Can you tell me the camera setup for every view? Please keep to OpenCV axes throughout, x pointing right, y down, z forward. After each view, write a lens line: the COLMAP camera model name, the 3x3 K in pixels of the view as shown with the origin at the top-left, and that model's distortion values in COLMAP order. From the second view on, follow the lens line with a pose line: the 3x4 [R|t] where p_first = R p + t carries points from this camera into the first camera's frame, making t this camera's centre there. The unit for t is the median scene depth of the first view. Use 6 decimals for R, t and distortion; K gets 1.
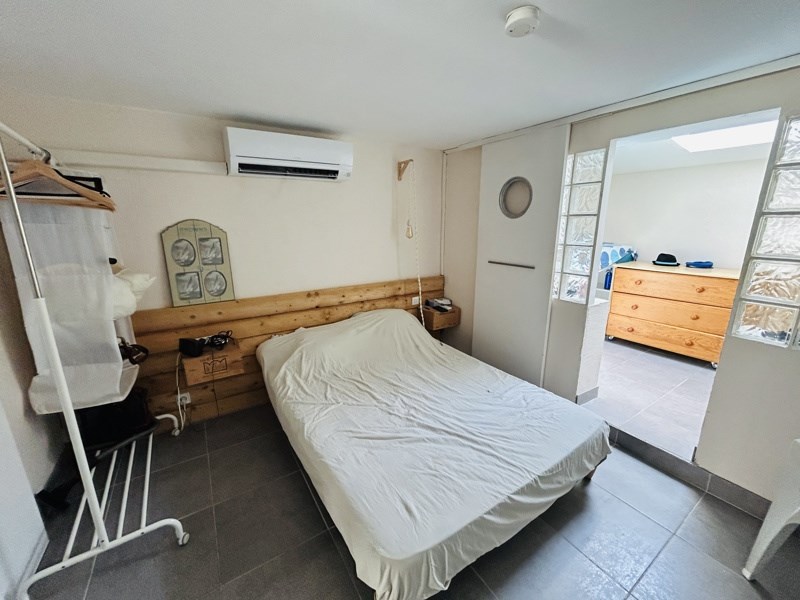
lens RADIAL K [[322.3, 0, 400.0], [0, 322.3, 300.0], [0, 0, 1]] dist [-0.007547, 0.005243]
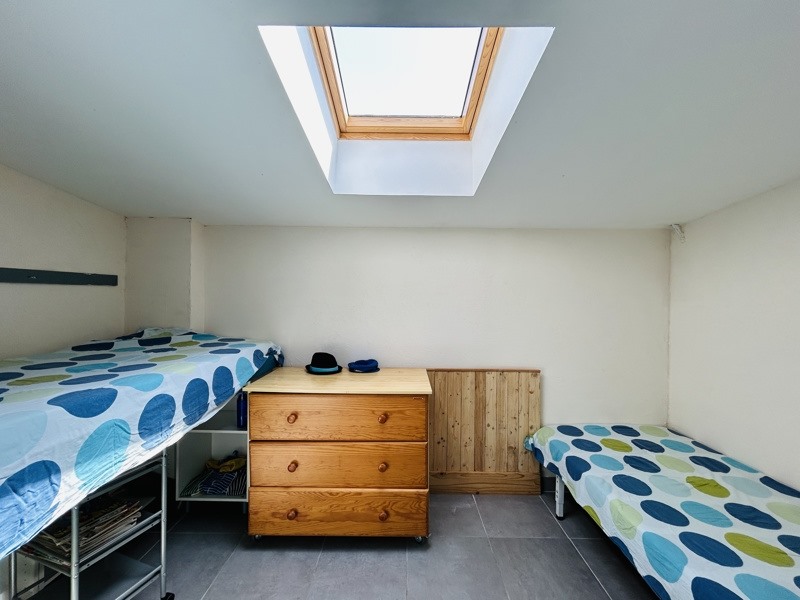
lens RADIAL K [[322.3, 0, 400.0], [0, 322.3, 300.0], [0, 0, 1]] dist [-0.007547, 0.005243]
pose [[0.557052, 0.003610, 0.830470, 0.396334], [0.187708, 0.973565, -0.130140, -0.136335], [-0.808986, 0.228381, 0.541648, 0.520902]]
